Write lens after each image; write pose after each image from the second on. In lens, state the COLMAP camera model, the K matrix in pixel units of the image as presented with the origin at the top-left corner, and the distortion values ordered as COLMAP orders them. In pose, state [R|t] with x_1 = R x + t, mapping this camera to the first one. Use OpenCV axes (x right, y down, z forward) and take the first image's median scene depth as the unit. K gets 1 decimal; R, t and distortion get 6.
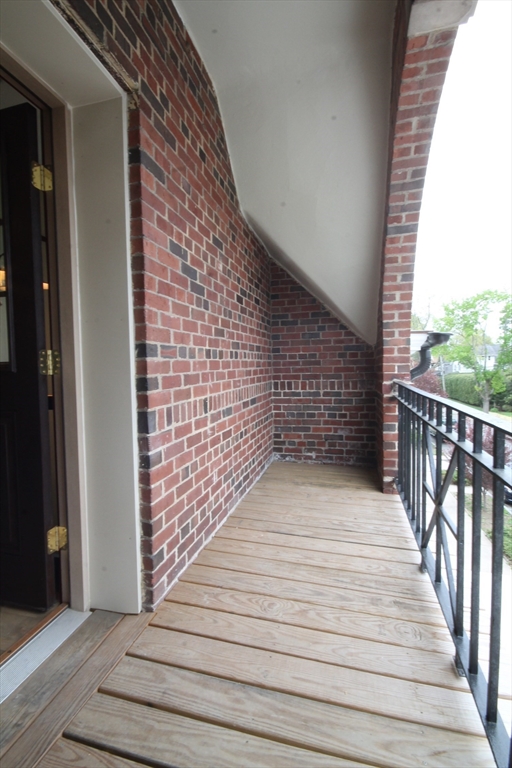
lens RADIAL K [[362.1, 0, 256.0], [0, 362.1, 384.0], [0, 0, 1]] dist [-0.000040, -0.000213]
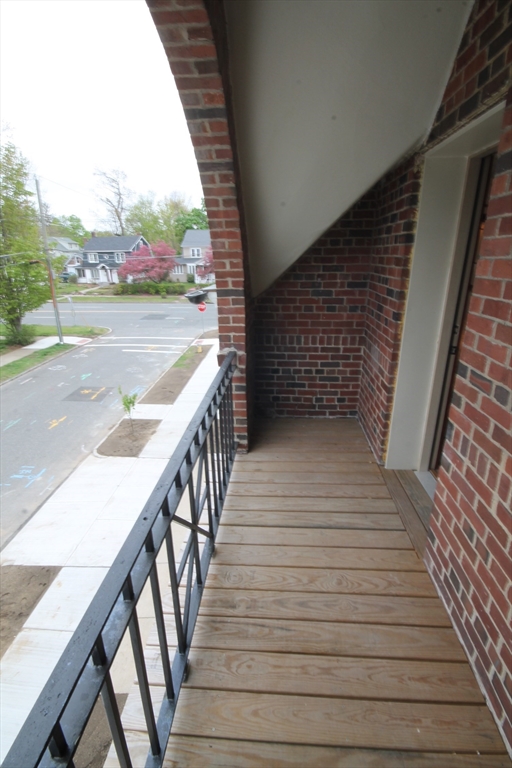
lens RADIAL K [[362.1, 0, 256.0], [0, 362.1, 384.0], [0, 0, 1]] dist [-0.000040, -0.000213]
pose [[-0.981682, 0.094212, -0.165605, 0.431655], [0.023184, 0.921798, 0.386977, -0.439065], [0.189112, 0.376049, -0.907096, 1.724643]]
